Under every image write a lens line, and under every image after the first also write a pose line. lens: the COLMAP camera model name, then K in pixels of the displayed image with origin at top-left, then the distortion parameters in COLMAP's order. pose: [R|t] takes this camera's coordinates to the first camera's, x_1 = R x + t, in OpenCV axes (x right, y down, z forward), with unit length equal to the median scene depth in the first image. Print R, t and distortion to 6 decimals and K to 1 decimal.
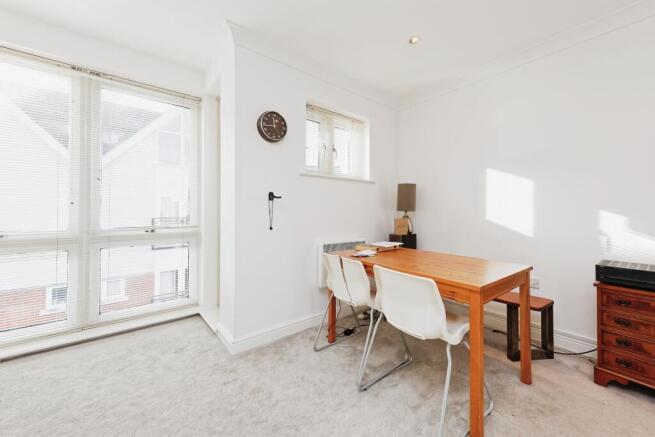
lens RADIAL K [[247.3, 0, 328.7], [0, 247.3, 208.7], [0, 0, 1]] dist [0.006063, 0.000141]
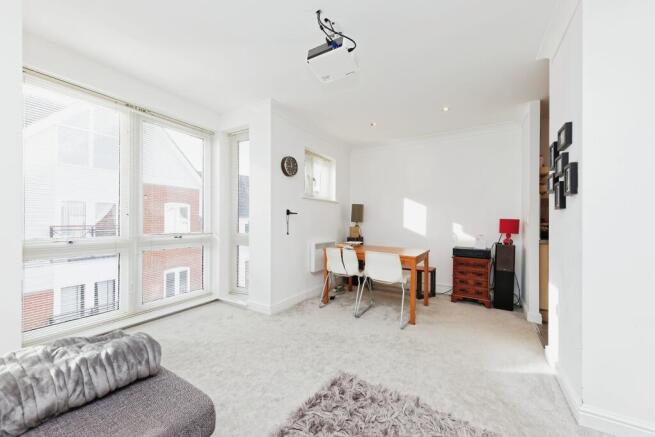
lens RADIAL K [[226.4, 0, 325.6], [0, 226.4, 220.1], [0, 0, 1]] dist [0.000867, 0.000003]
pose [[0.949684, 0.009337, 0.313071, -0.443378], [-0.012333, 0.999895, 0.007591, -0.016117], [-0.312967, -0.011070, 0.949700, -0.385217]]
